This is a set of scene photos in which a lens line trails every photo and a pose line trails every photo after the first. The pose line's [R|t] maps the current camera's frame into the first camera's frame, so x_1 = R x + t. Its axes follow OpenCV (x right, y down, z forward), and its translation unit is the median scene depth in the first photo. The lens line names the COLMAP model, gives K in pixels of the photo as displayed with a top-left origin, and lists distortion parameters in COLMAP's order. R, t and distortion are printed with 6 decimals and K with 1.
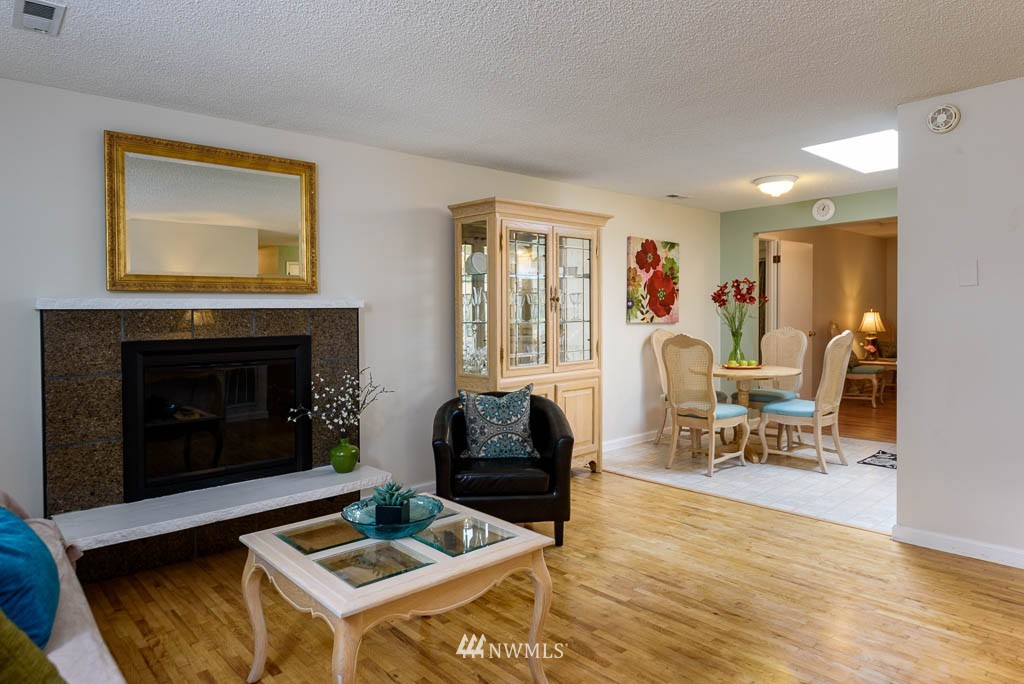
lens RADIAL K [[629.1, 0, 510.7], [0, 629.1, 352.3], [0, 0, 1]] dist [-0.003574, -0.000955]
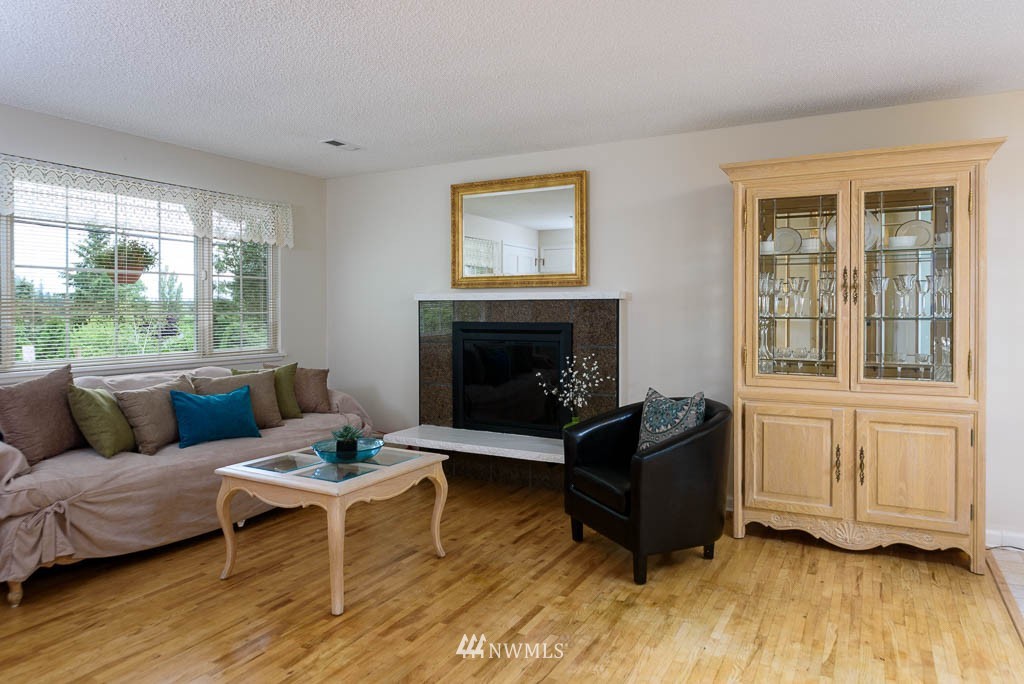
lens RADIAL K [[654.8, 0, 514.9], [0, 654.8, 339.3], [0, 0, 1]] dist [-0.015996, 0.001329]
pose [[0.327441, 0.053642, -0.943348, 0.857705], [-0.062988, 0.997406, 0.034852, -0.035906], [0.942770, 0.048007, 0.329970, 0.571320]]
